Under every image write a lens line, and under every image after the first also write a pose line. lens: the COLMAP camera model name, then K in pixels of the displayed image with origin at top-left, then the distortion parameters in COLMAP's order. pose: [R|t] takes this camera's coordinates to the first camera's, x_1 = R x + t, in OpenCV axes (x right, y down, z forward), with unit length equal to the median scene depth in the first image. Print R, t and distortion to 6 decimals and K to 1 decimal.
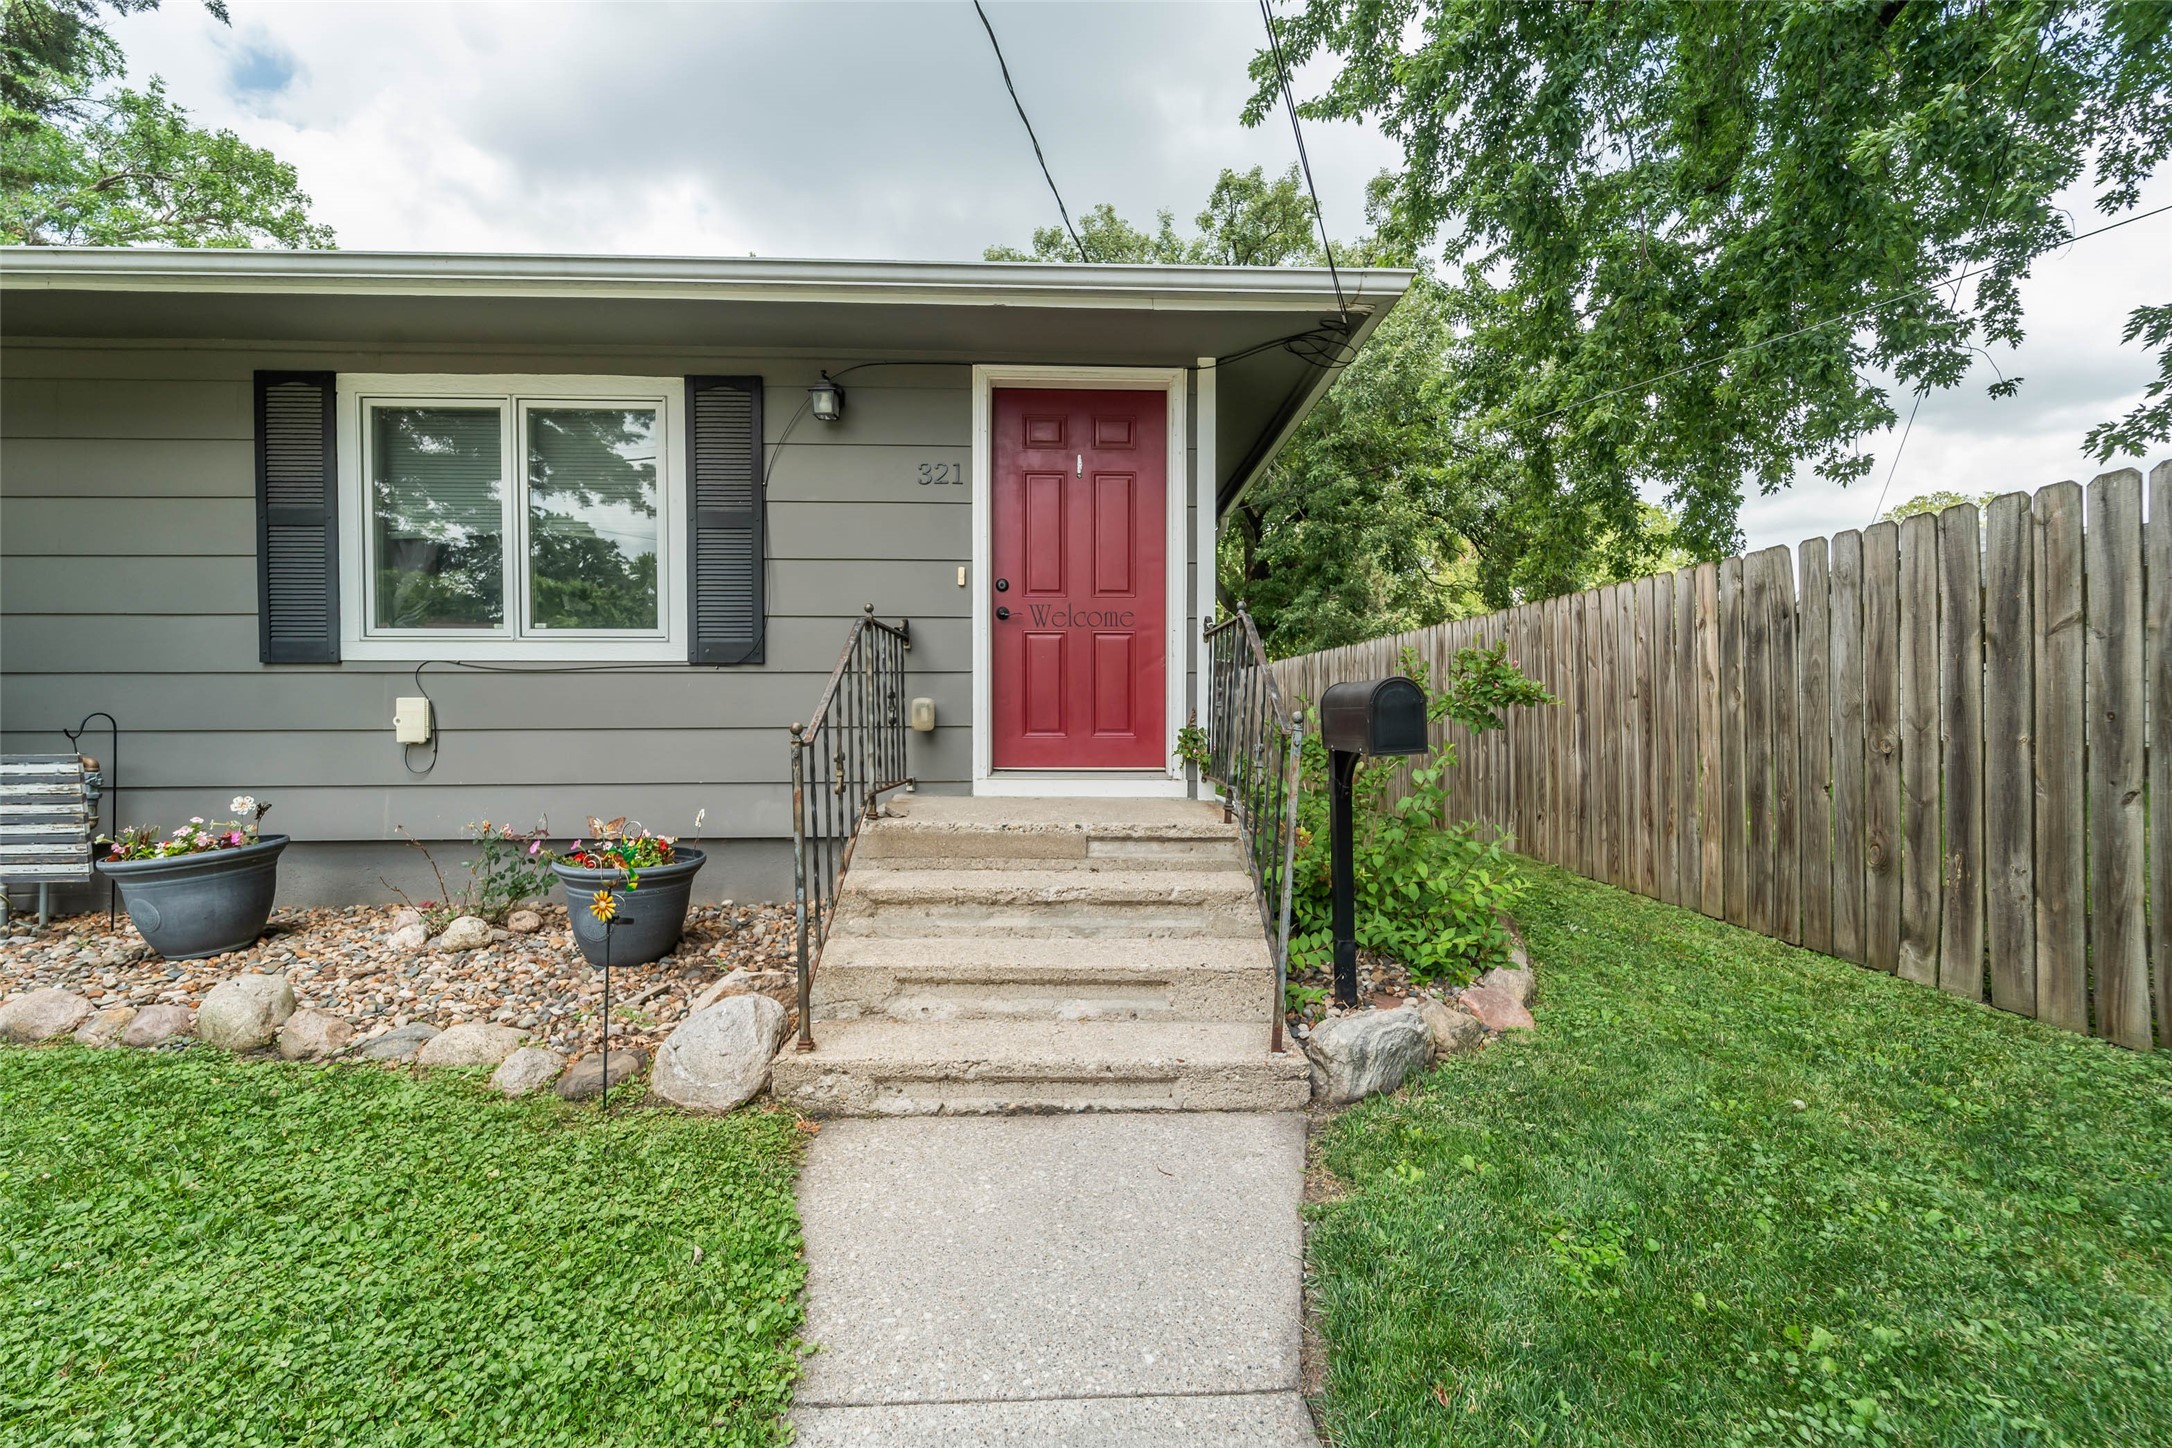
lens RADIAL K [[870.8, 0, 1090.5], [0, 870.8, 721.7], [0, 0, 1]] dist [-0.000196, -0.000419]
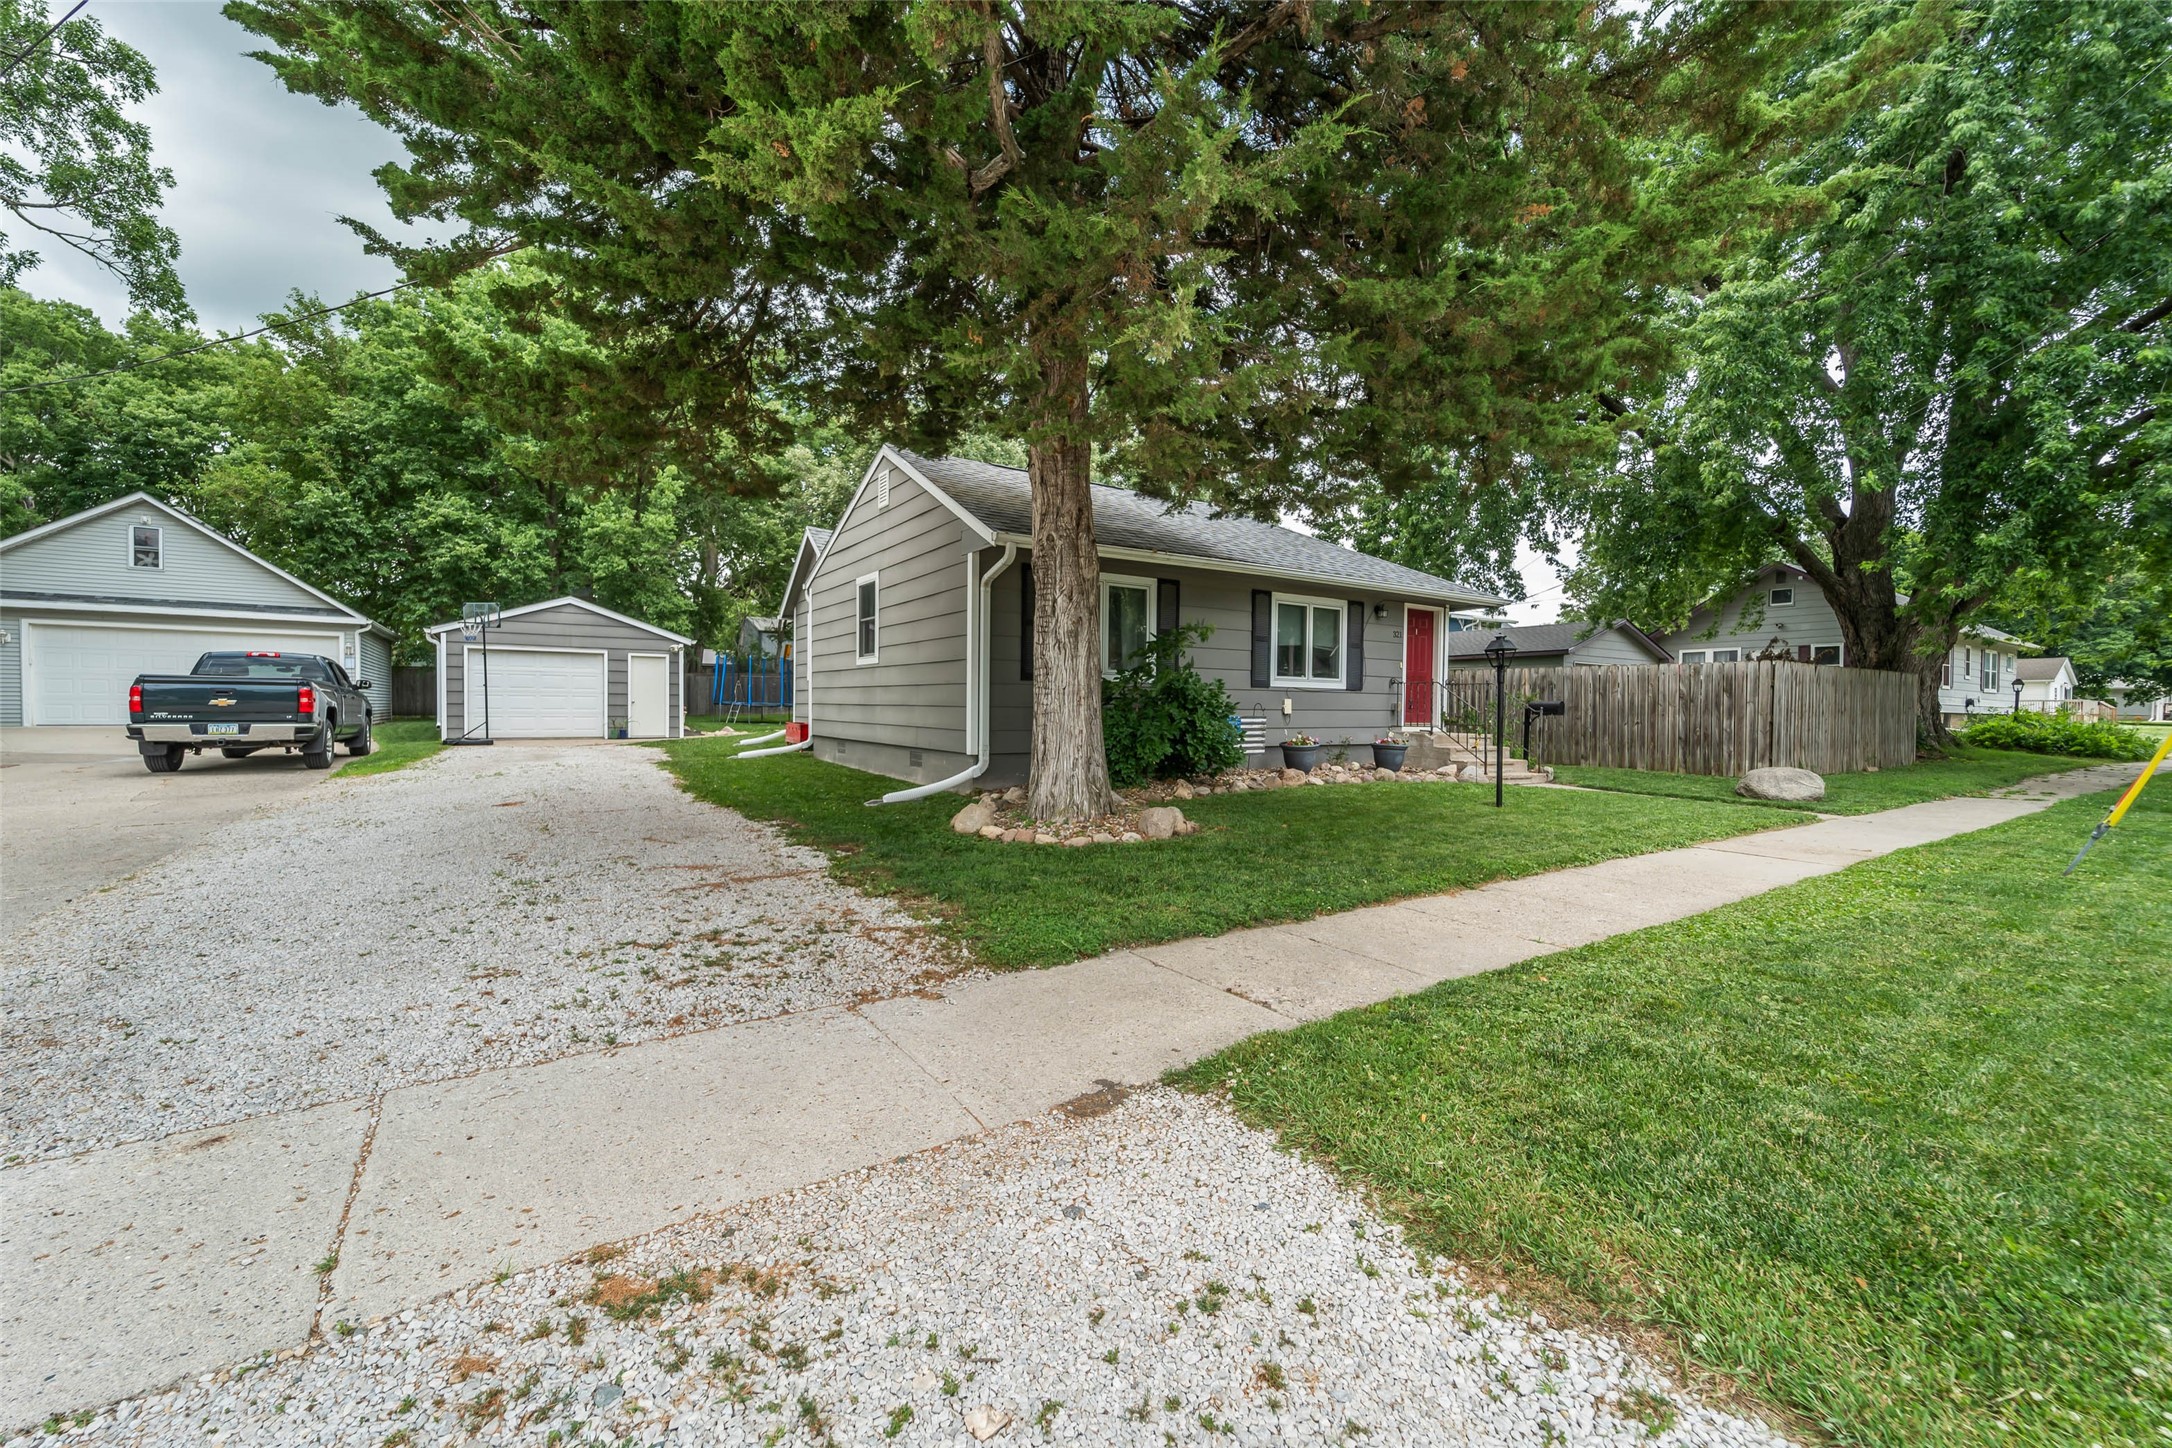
lens RADIAL K [[868.9, 0, 1109.6], [0, 868.9, 709.0], [0, 0, 1]] dist [0.007260, 0.000196]
pose [[0.843457, 0.009213, 0.537118, -2.897339], [-0.005931, 0.999952, -0.007837, 0.033410], [-0.537164, 0.003425, 0.843471, -1.217772]]
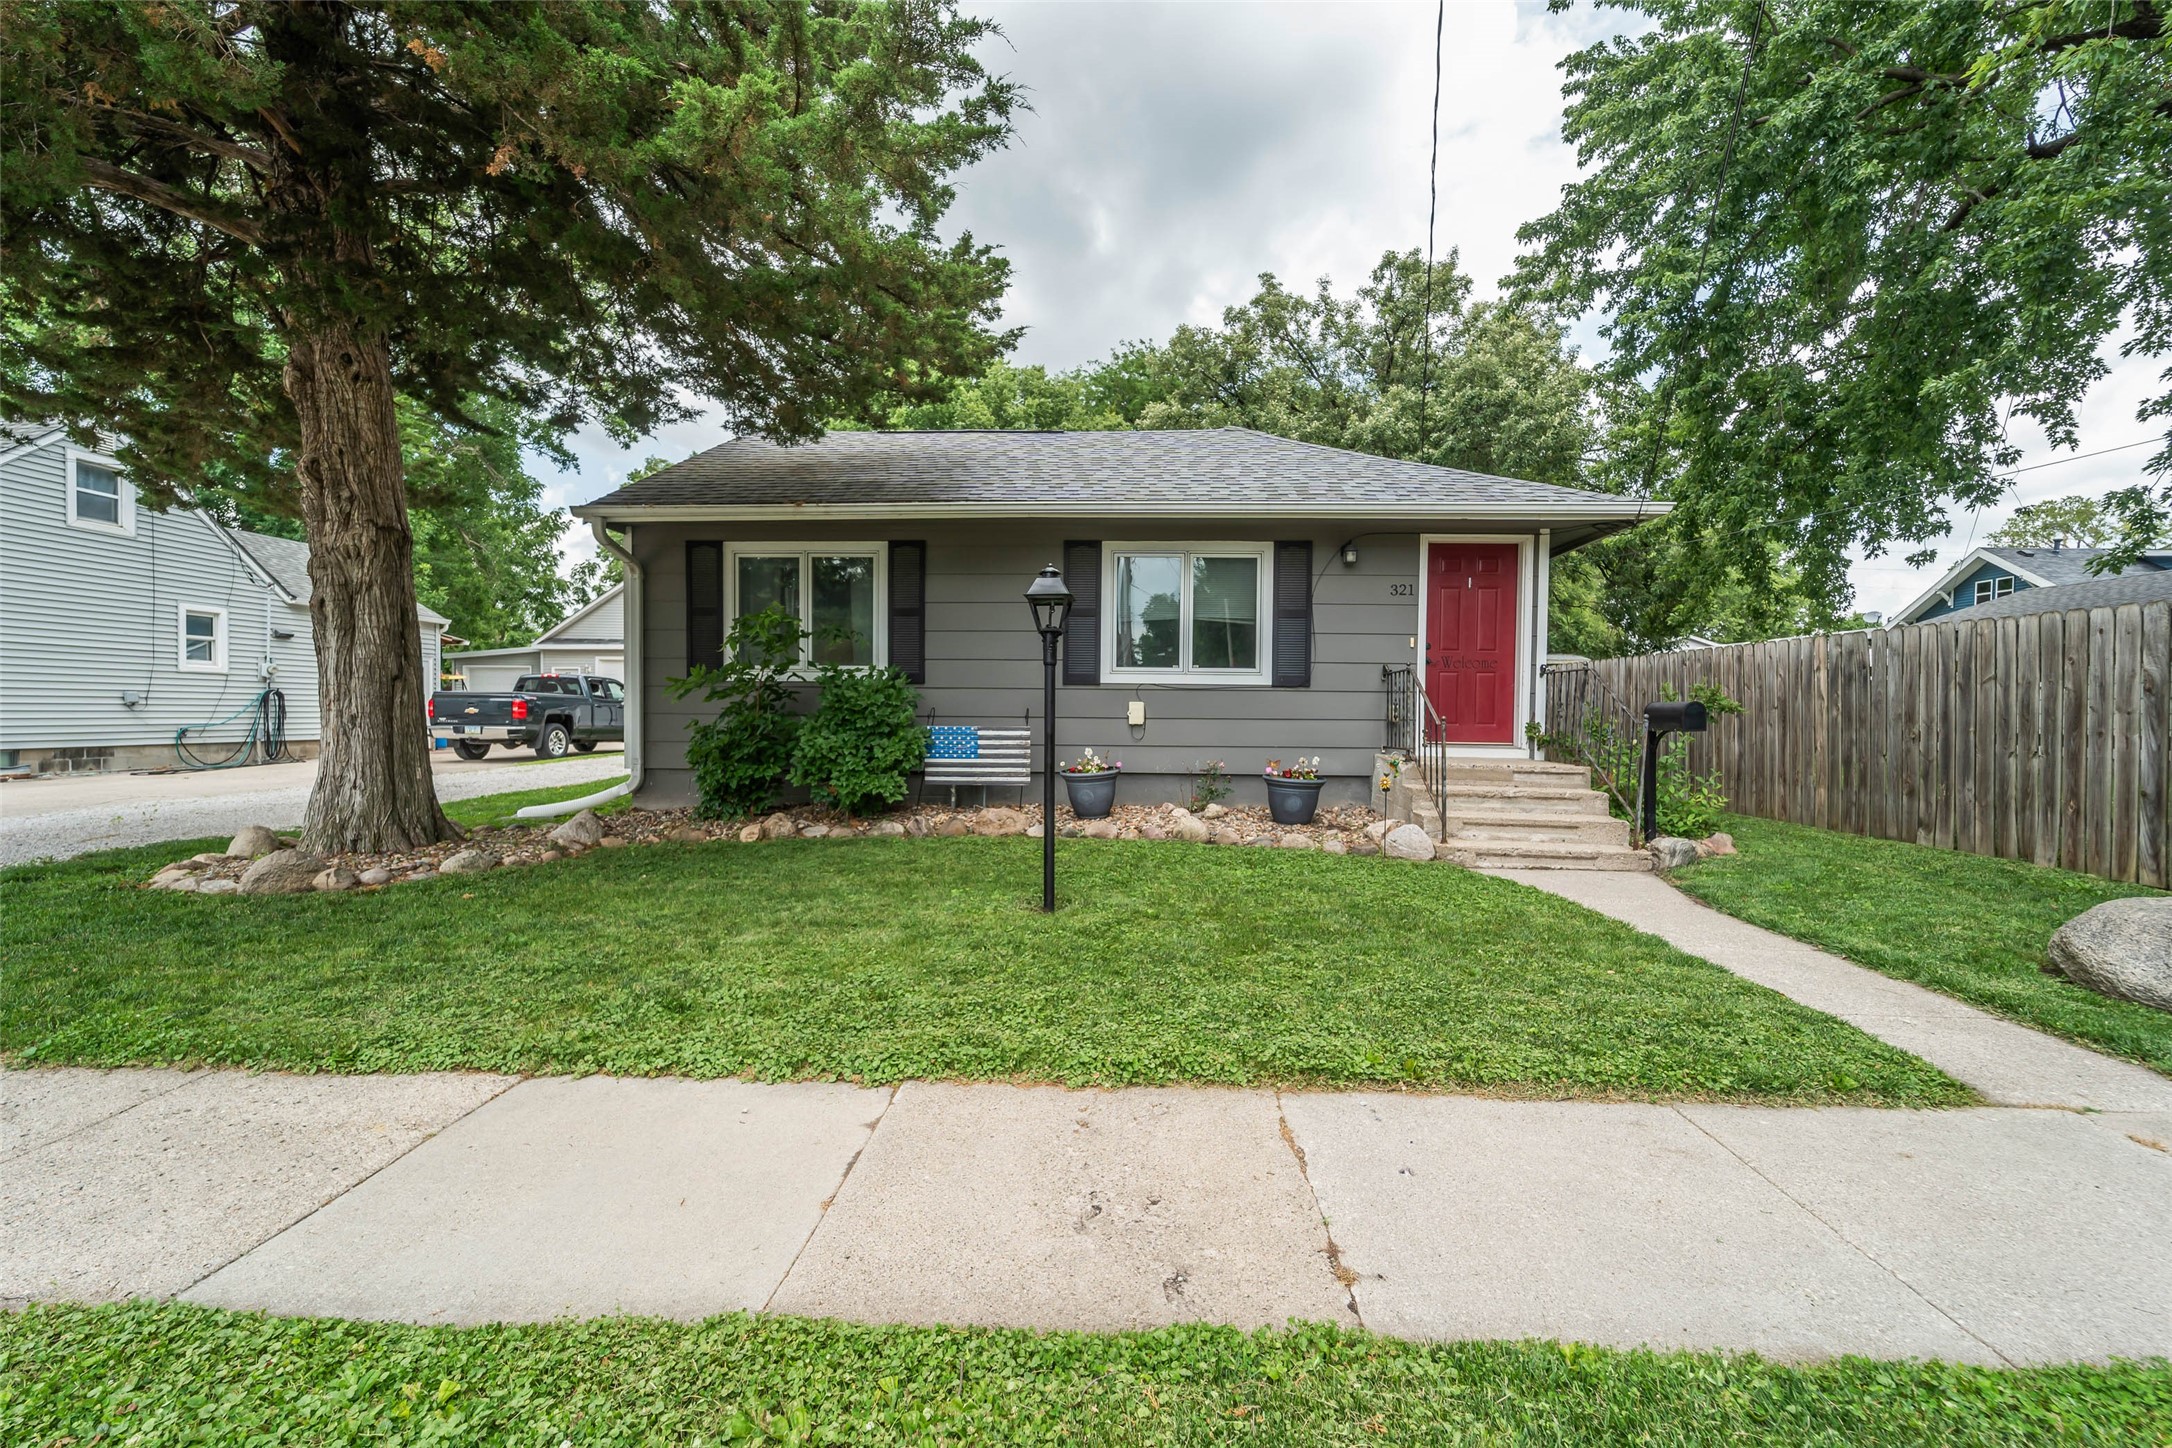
lens RADIAL K [[879.2, 0, 1082.5], [0, 879.2, 723.3], [0, 0, 1]] dist [0.000123, 0.000374]
pose [[0.996661, 0.012710, -0.080661, -0.725675], [-0.012516, 0.999917, 0.002917, 0.017129], [0.080692, -0.001898, 0.996737, -1.020695]]
